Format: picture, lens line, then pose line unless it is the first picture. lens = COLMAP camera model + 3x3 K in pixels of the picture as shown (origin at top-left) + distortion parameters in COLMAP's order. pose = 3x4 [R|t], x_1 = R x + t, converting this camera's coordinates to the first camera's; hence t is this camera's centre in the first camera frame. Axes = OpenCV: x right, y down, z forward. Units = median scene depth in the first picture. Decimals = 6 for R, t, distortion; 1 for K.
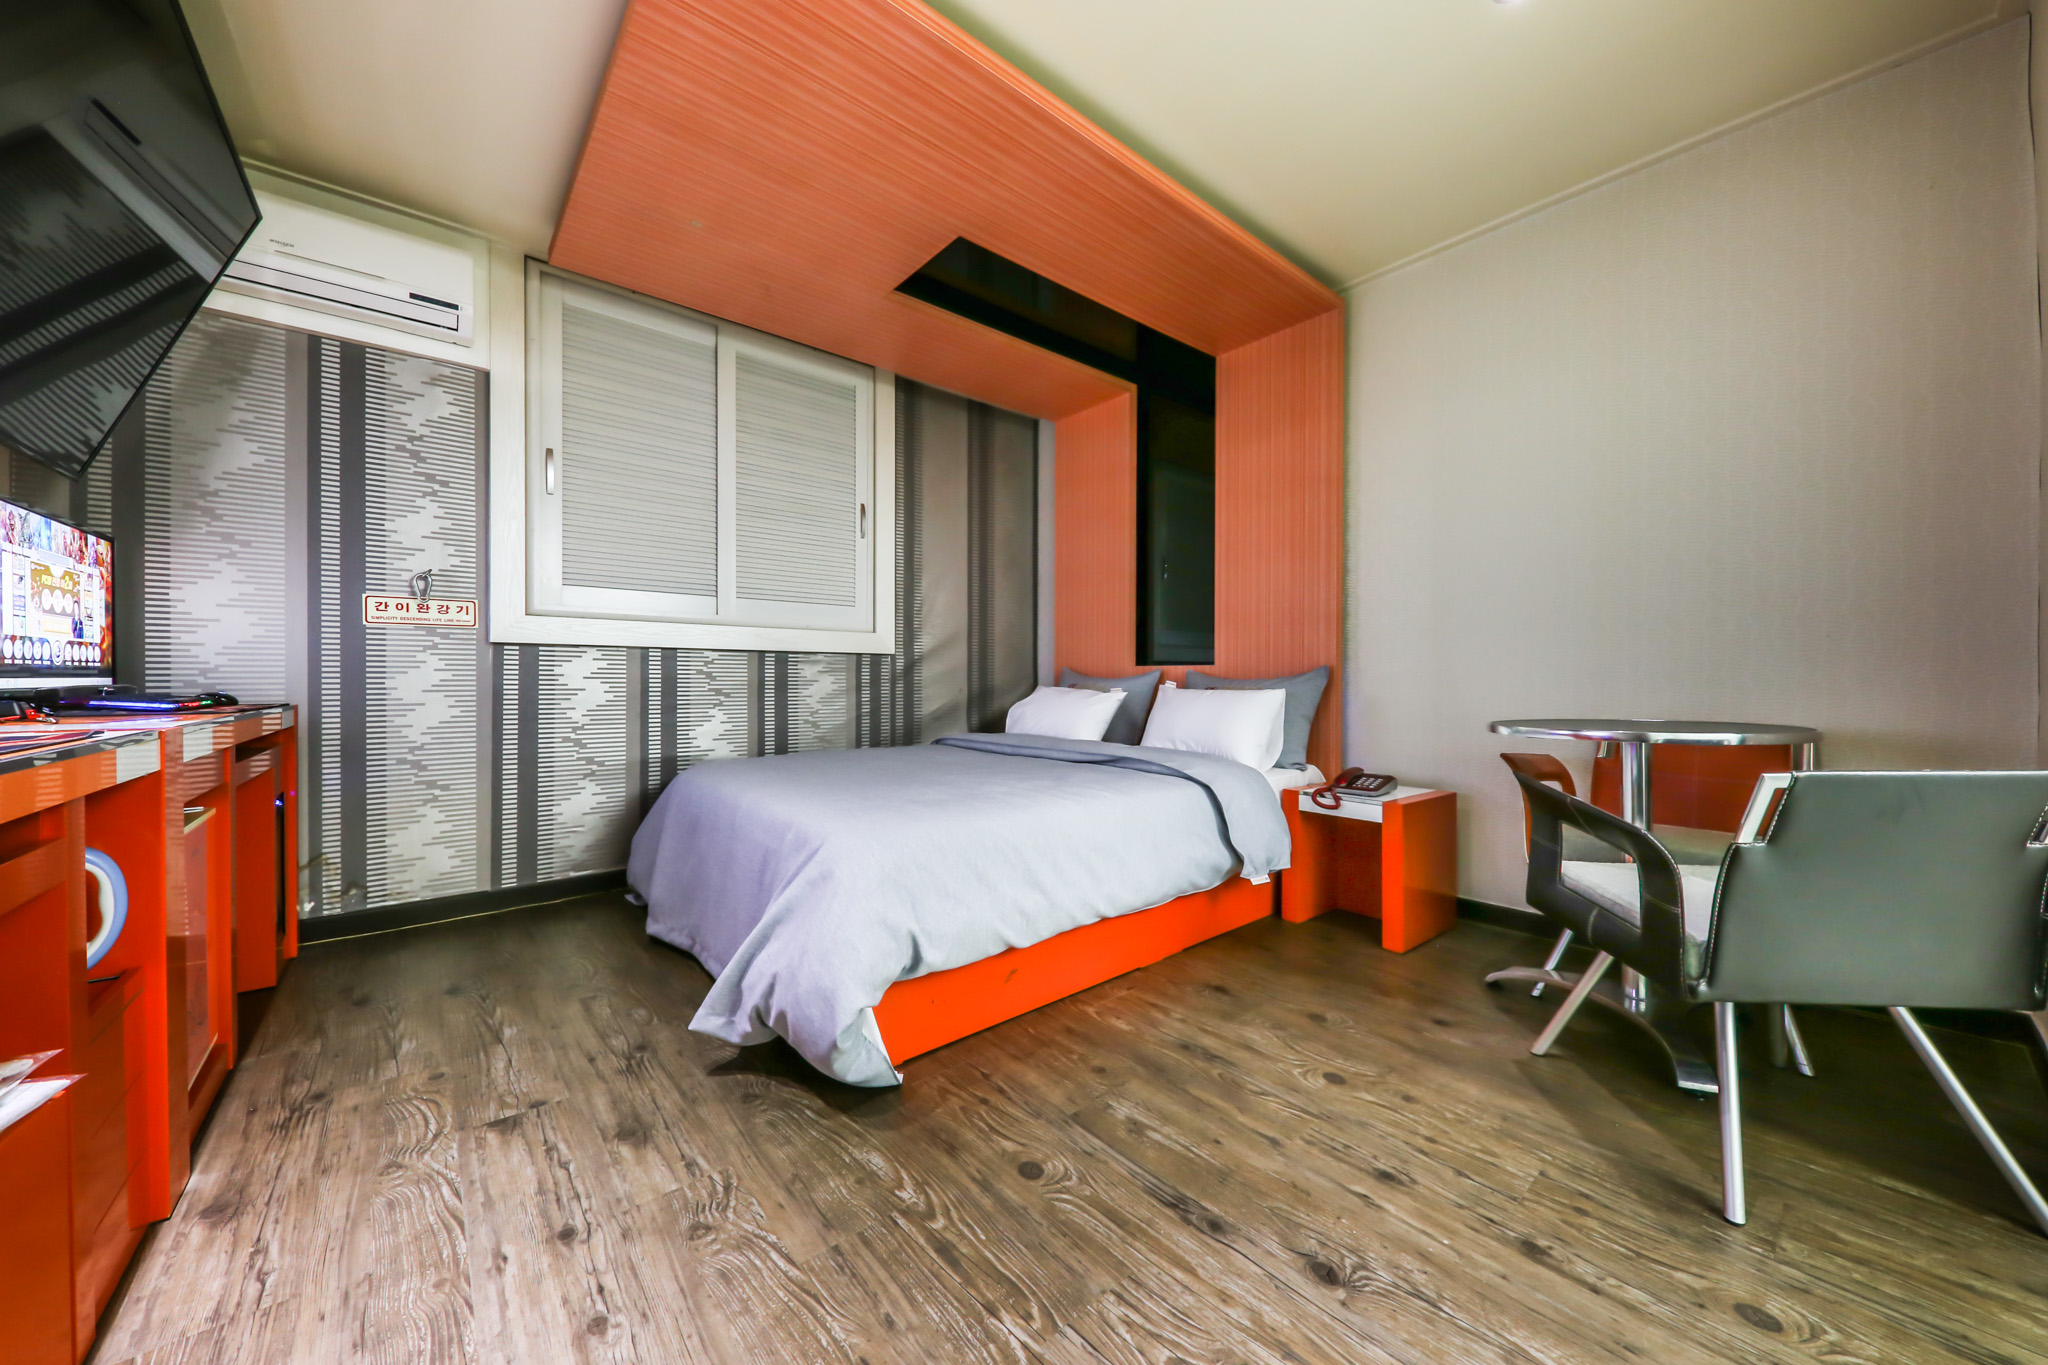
lens RADIAL K [[713.4, 0, 1024.8], [0, 713.4, 679.8], [0, 0, 1]] dist [0.009510, -0.004103]
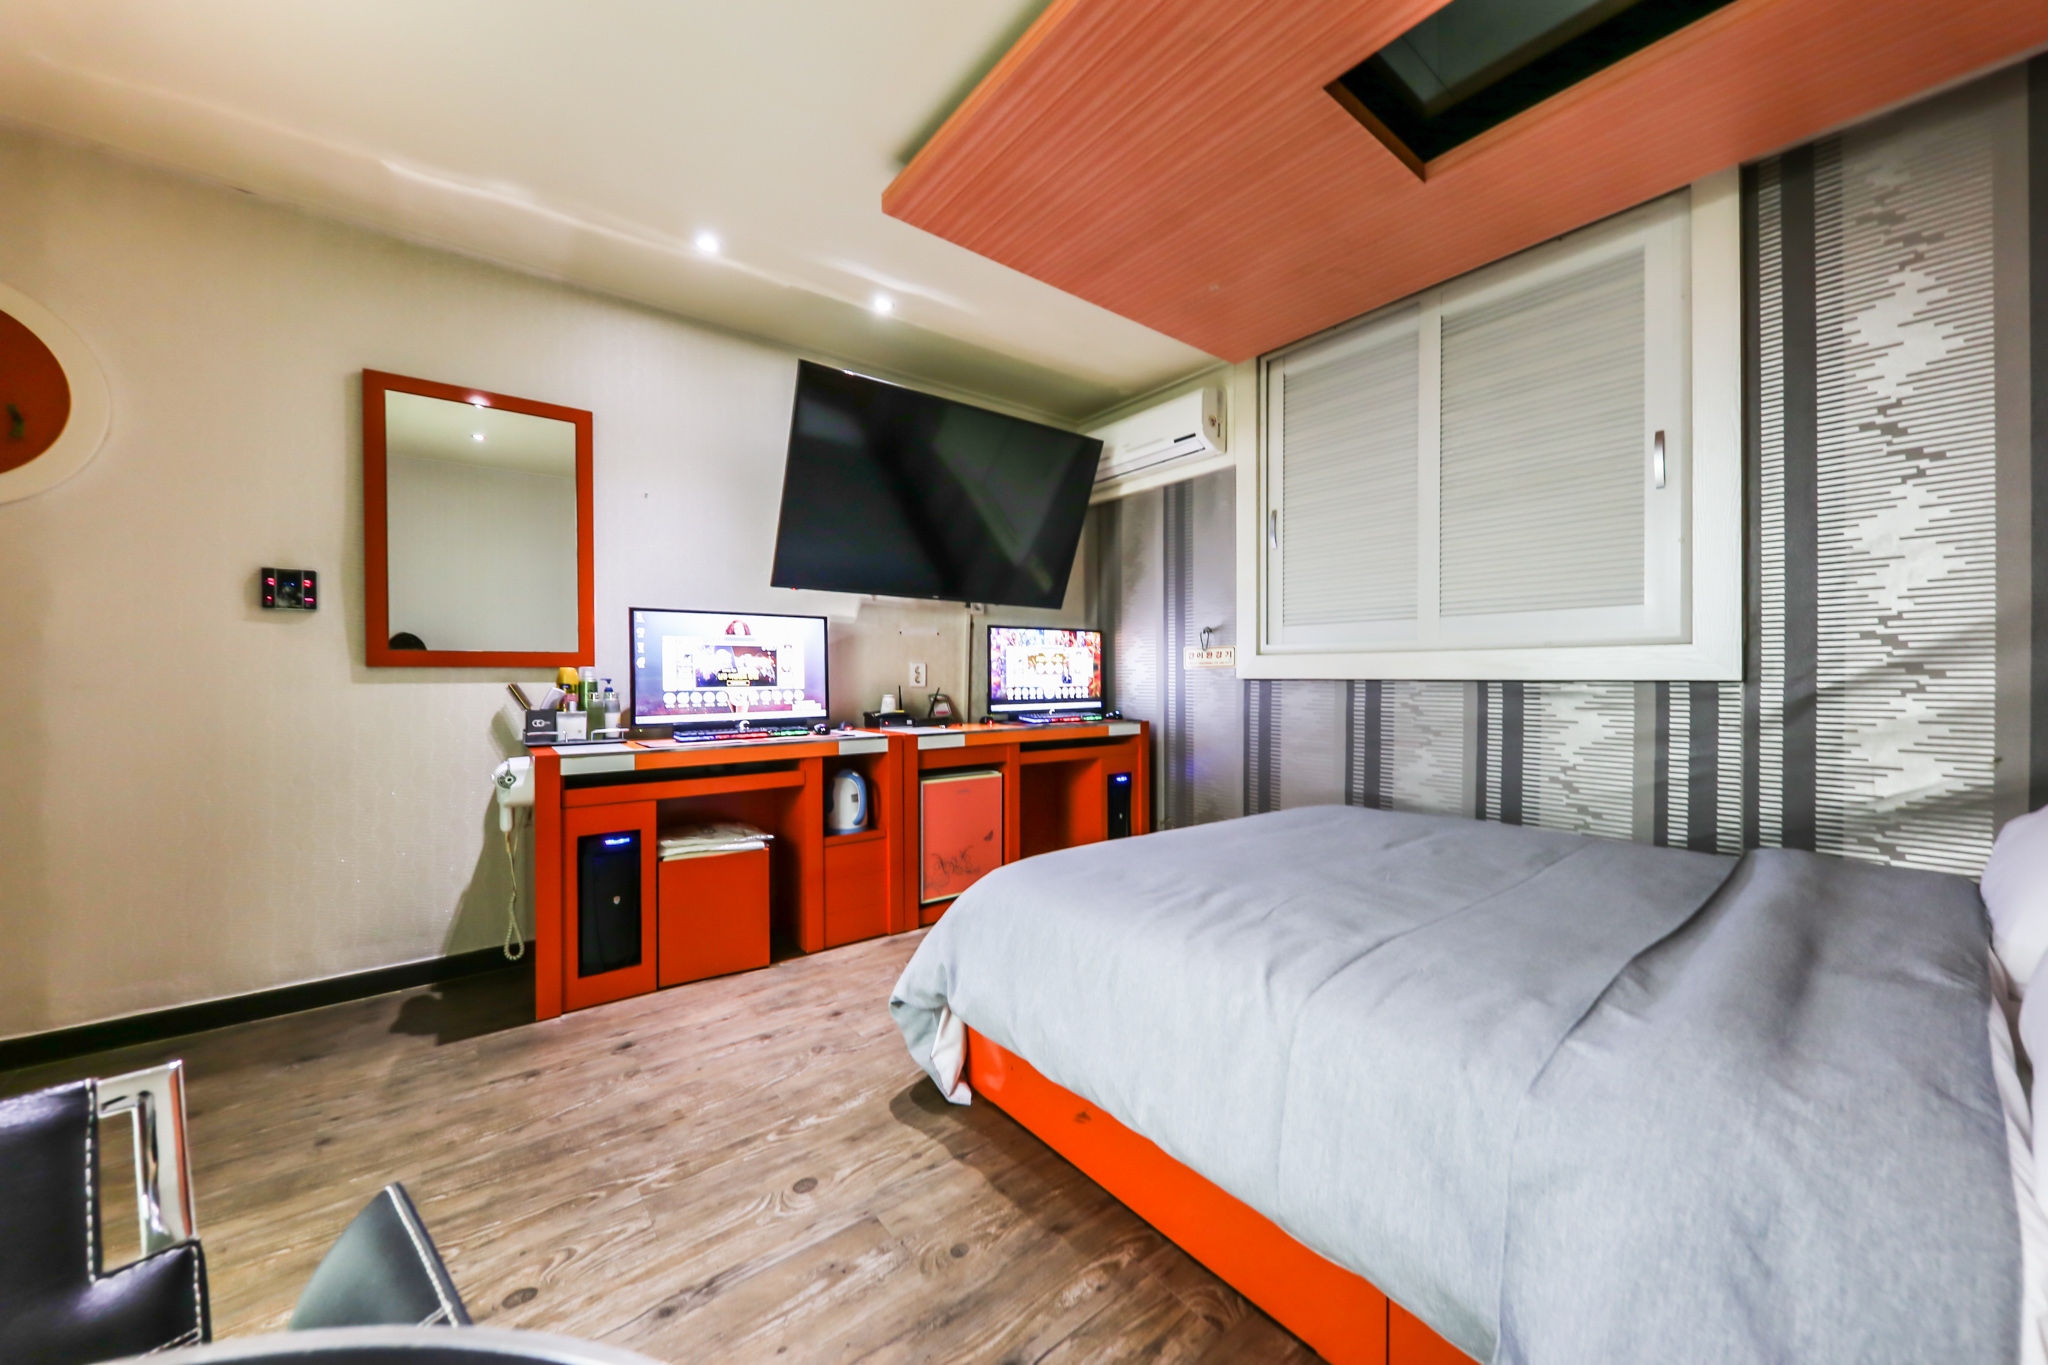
lens RADIAL K [[732.9, 0, 1034.1], [0, 732.9, 679.0], [0, 0, 1]] dist [0.016851, -0.009717]
pose [[-0.026759, 0.002975, -0.999637, 0.918209], [0.000494, 0.999995, 0.002963, -0.091277], [0.999642, -0.000415, -0.026761, 1.104825]]
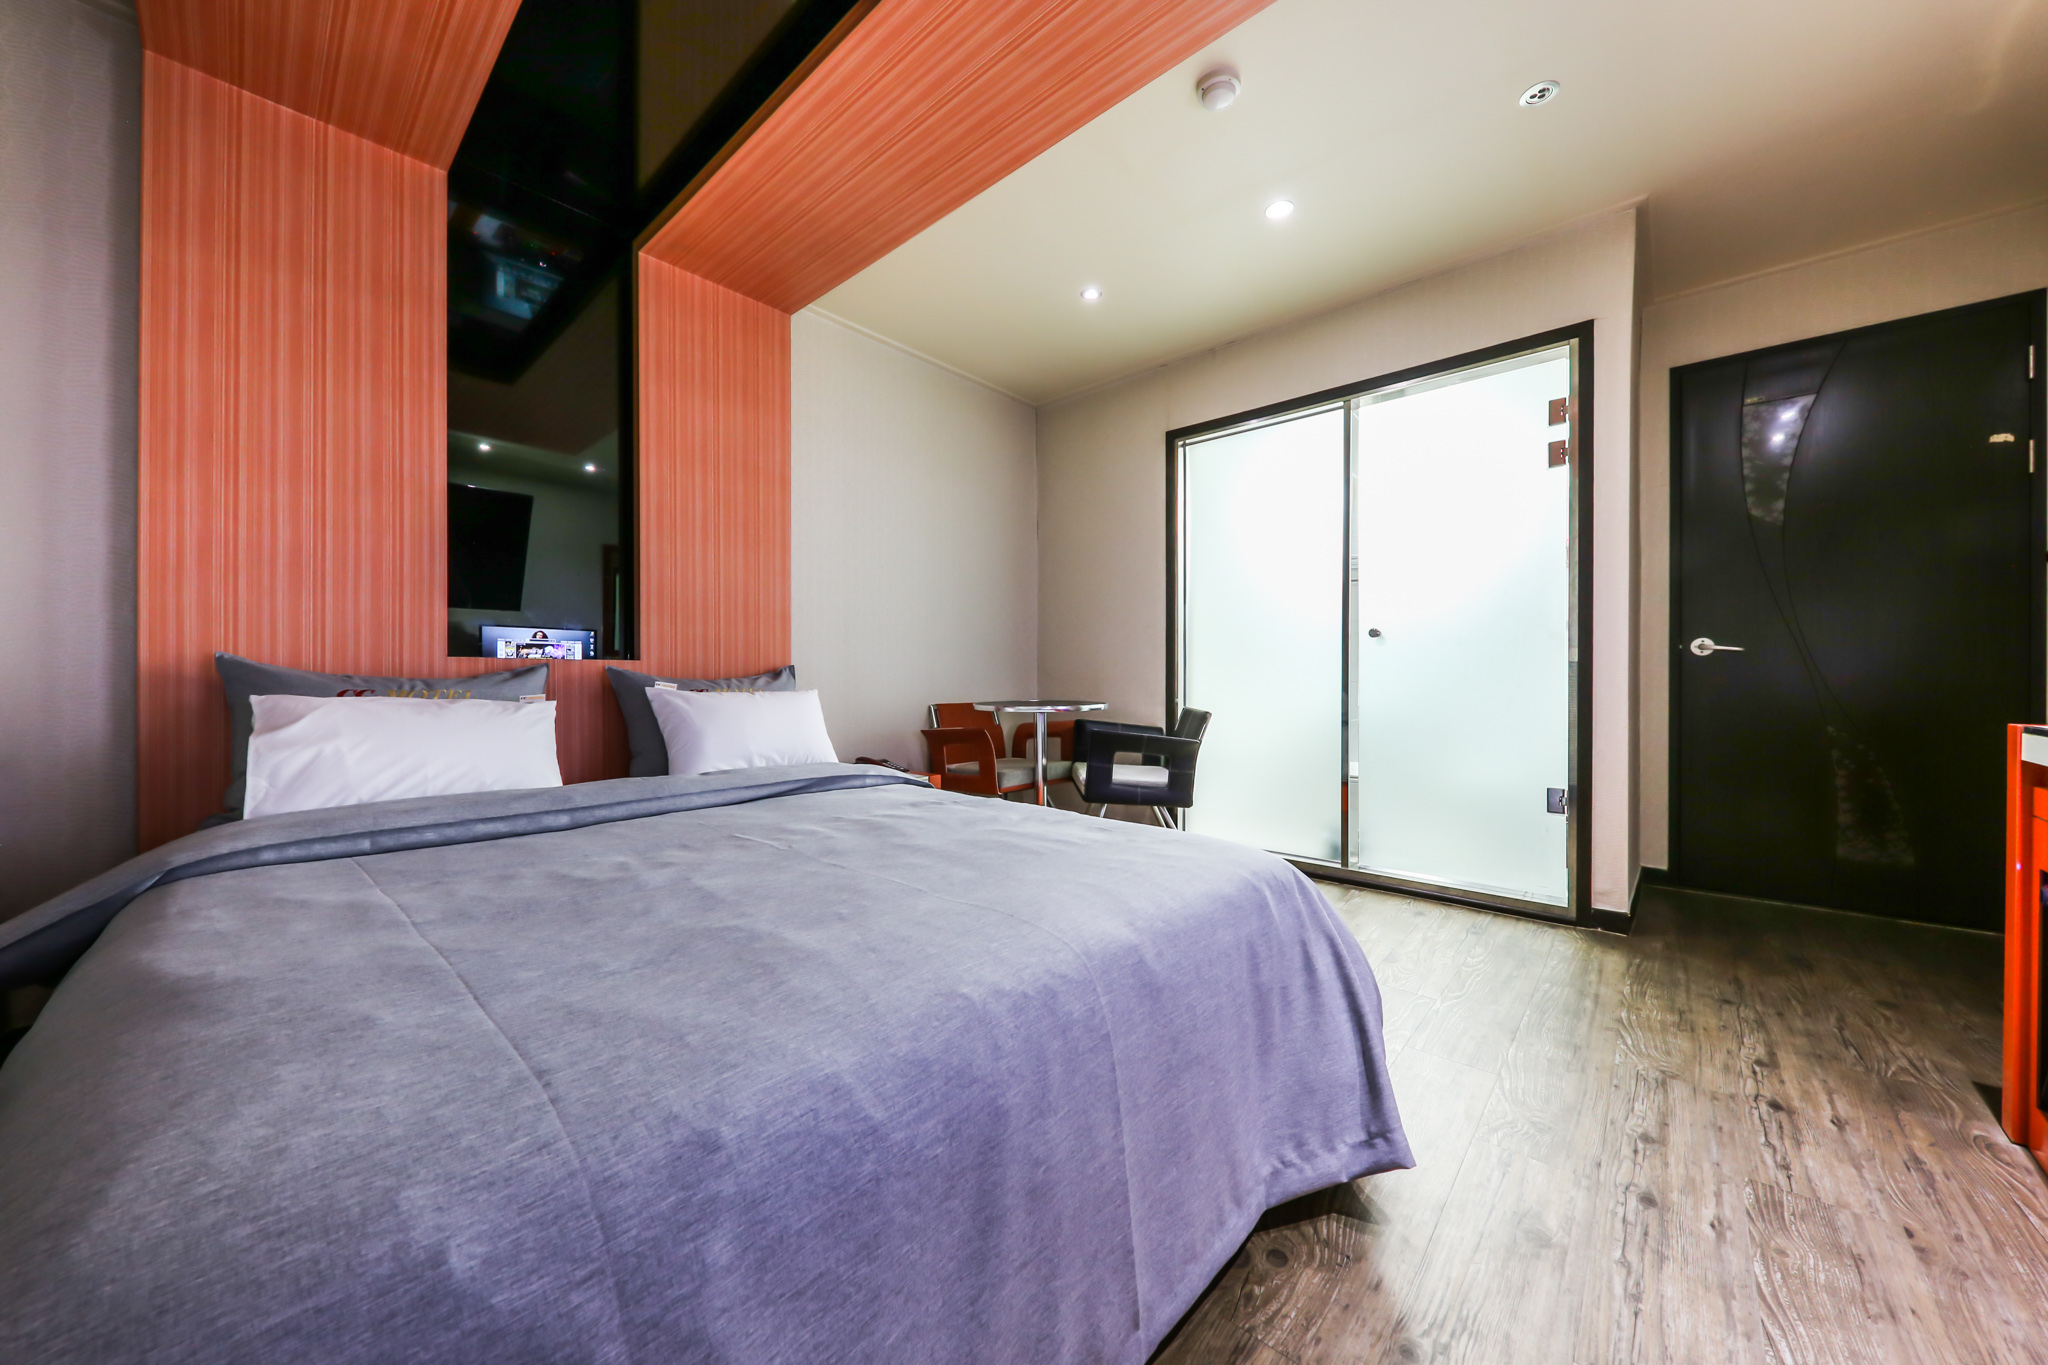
lens RADIAL K [[713.4, 0, 1024.8], [0, 713.4, 679.8], [0, 0, 1]] dist [0.009510, -0.004103]
pose [[-0.130846, -0.006244, 0.991383, -1.099228], [0.001214, 0.999978, 0.006459, -0.008736], [-0.991402, 0.002048, -0.130835, 1.440037]]
